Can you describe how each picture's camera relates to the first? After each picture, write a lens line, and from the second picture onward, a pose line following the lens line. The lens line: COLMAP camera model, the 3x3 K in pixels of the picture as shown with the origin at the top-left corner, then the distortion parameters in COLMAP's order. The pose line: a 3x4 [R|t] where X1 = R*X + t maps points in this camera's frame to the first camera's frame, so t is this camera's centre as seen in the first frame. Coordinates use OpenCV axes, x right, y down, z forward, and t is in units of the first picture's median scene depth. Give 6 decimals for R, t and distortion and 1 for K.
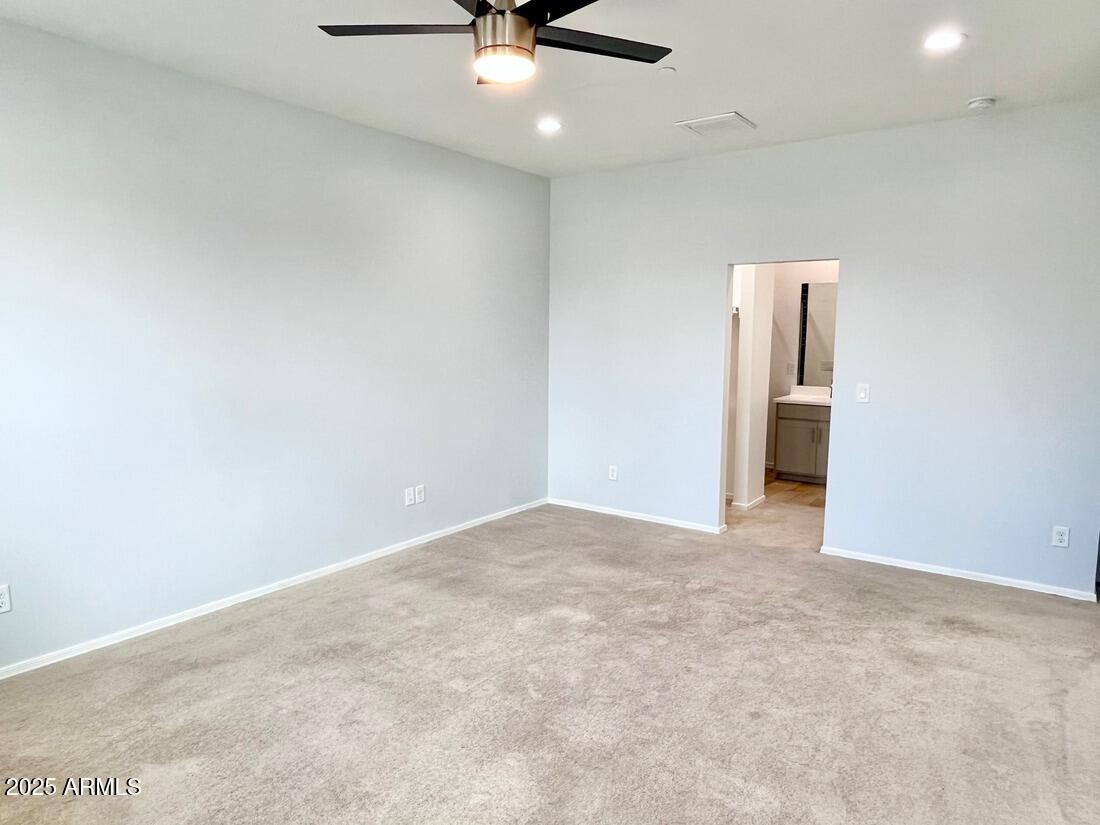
lens RADIAL K [[740.6, 0, 550.0], [0, 740.6, 412.5], [0, 0, 1]] dist [-0.002783, -0.000925]
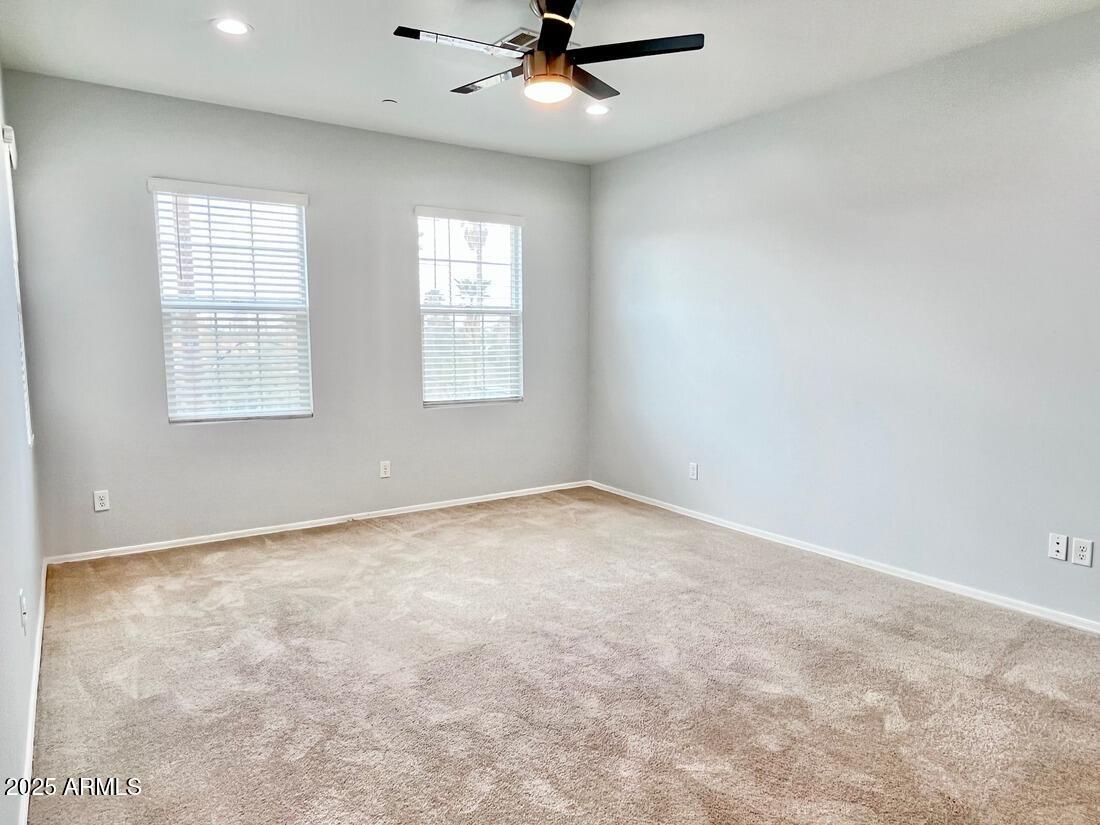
lens RADIAL K [[740.6, 0, 550.0], [0, 740.6, 412.5], [0, 0, 1]] dist [-0.002783, -0.000925]
pose [[-0.323142, 0.102380, -0.940796, 0.768942], [-0.121782, 0.981366, 0.148624, -0.067617], [0.938482, 0.162598, -0.304653, 0.982422]]
